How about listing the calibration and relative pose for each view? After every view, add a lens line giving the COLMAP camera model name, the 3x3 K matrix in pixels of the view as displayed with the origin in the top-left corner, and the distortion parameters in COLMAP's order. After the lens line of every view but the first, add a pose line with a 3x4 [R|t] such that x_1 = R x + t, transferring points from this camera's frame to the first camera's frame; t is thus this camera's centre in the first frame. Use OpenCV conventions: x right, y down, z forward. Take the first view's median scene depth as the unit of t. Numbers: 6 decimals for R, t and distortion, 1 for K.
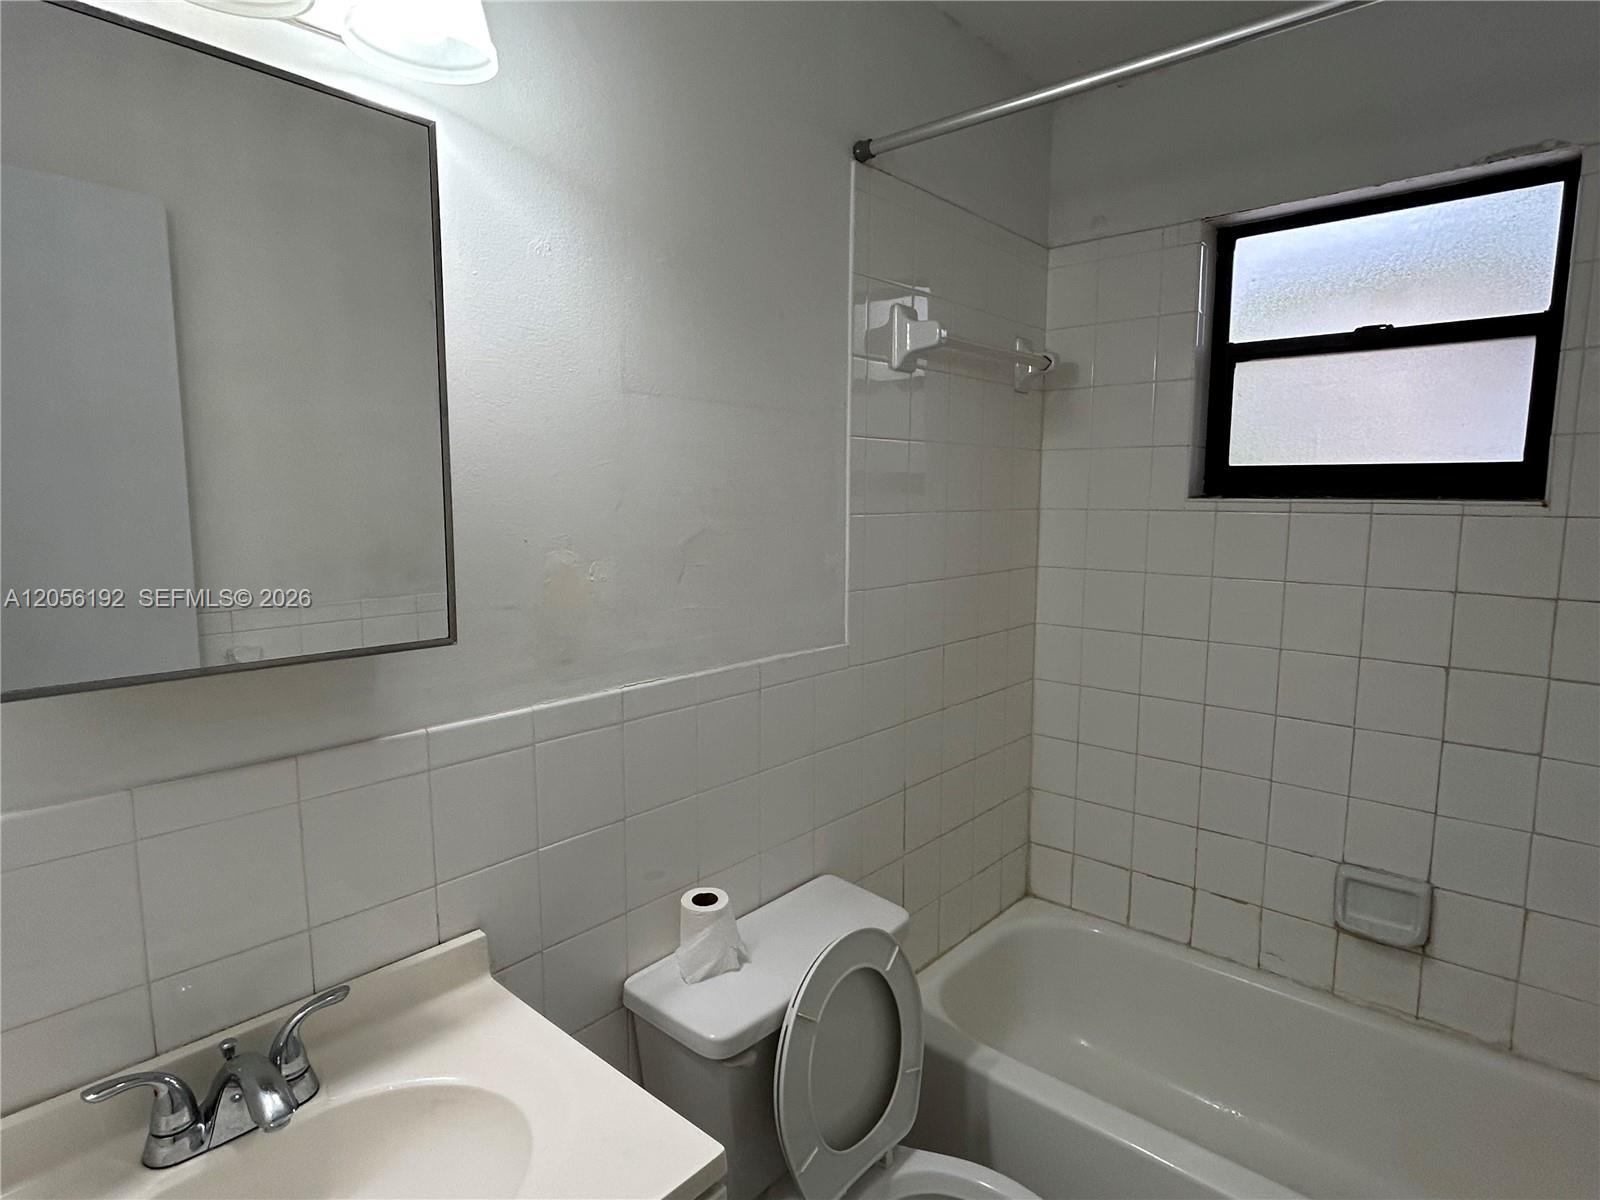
lens RADIAL K [[884.1, 0, 788.1], [0, 884.1, 602.9], [0, 0, 1]] dist [0.000033, -0.000638]
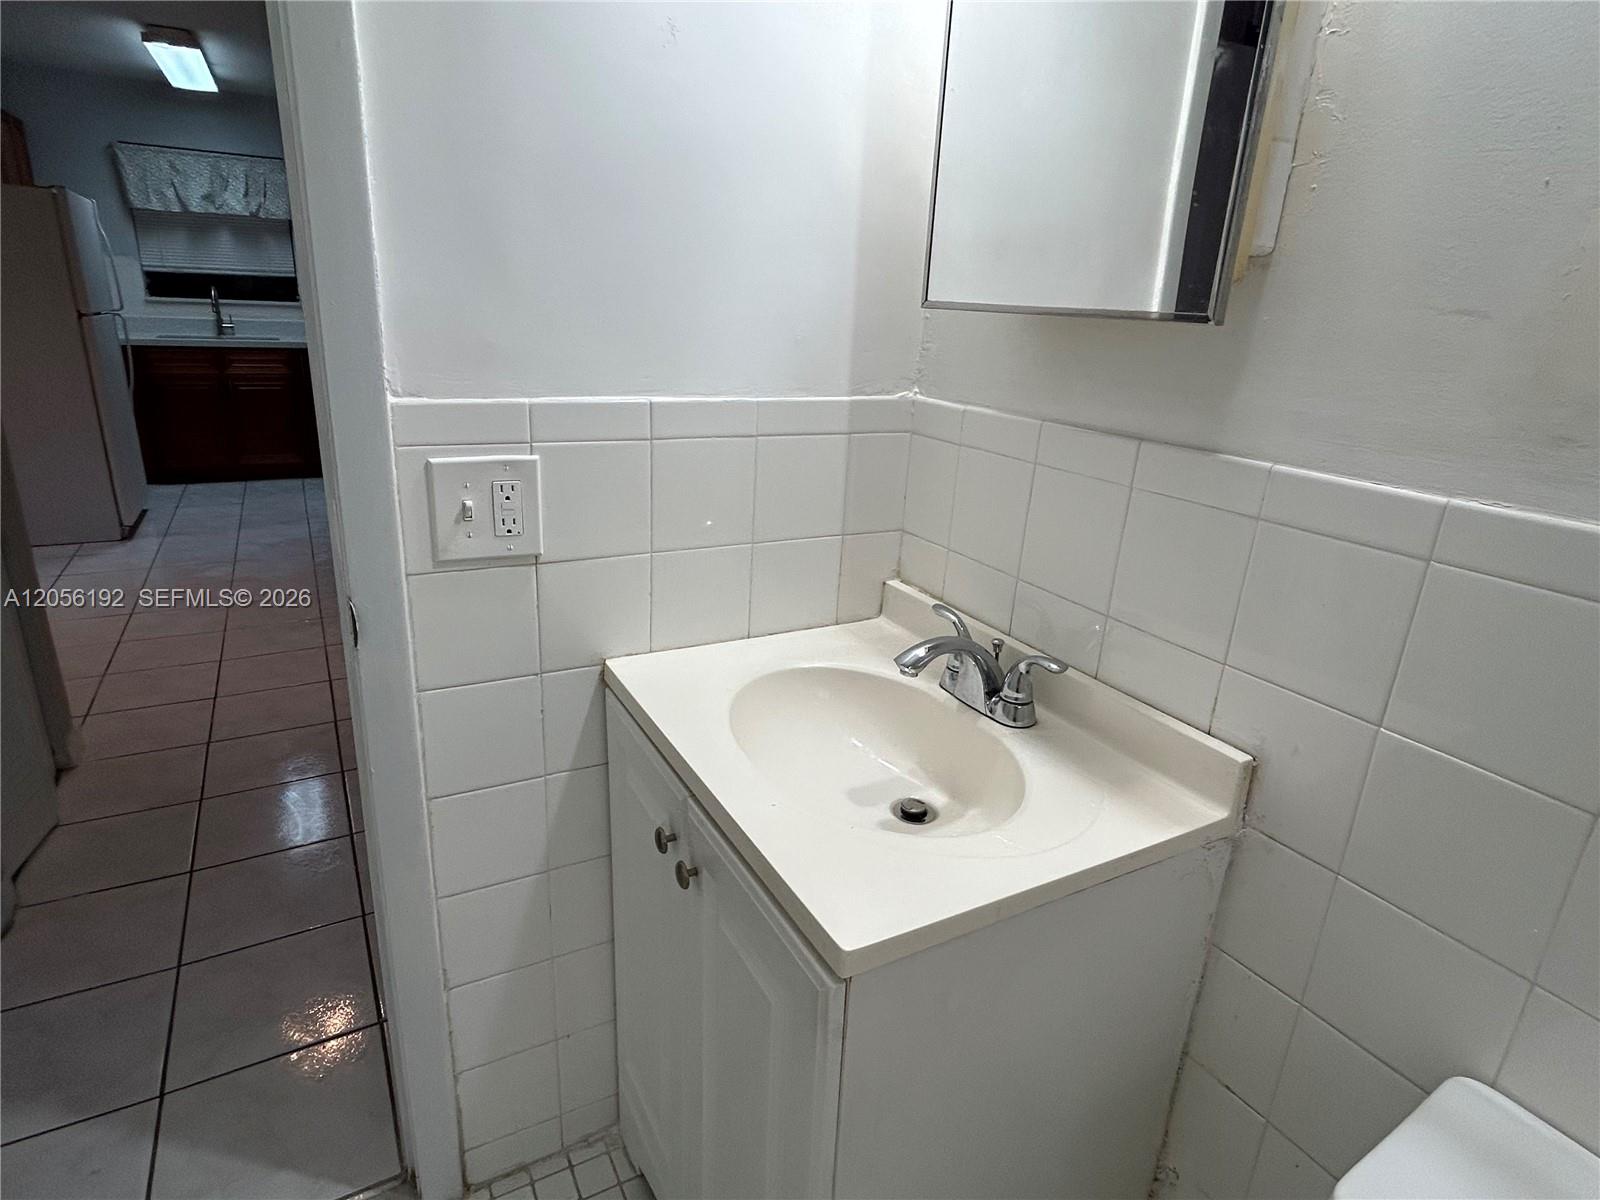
lens RADIAL K [[884.1, 0, 794.3], [0, 884.1, 609.9], [0, 0, 1]] dist [0.000033, -0.000638]
pose [[-0.340738, 0.297622, -0.891807, 0.255022], [-0.161364, 0.915981, 0.367343, 0.026647], [0.926207, 0.269073, -0.264084, 0.499035]]
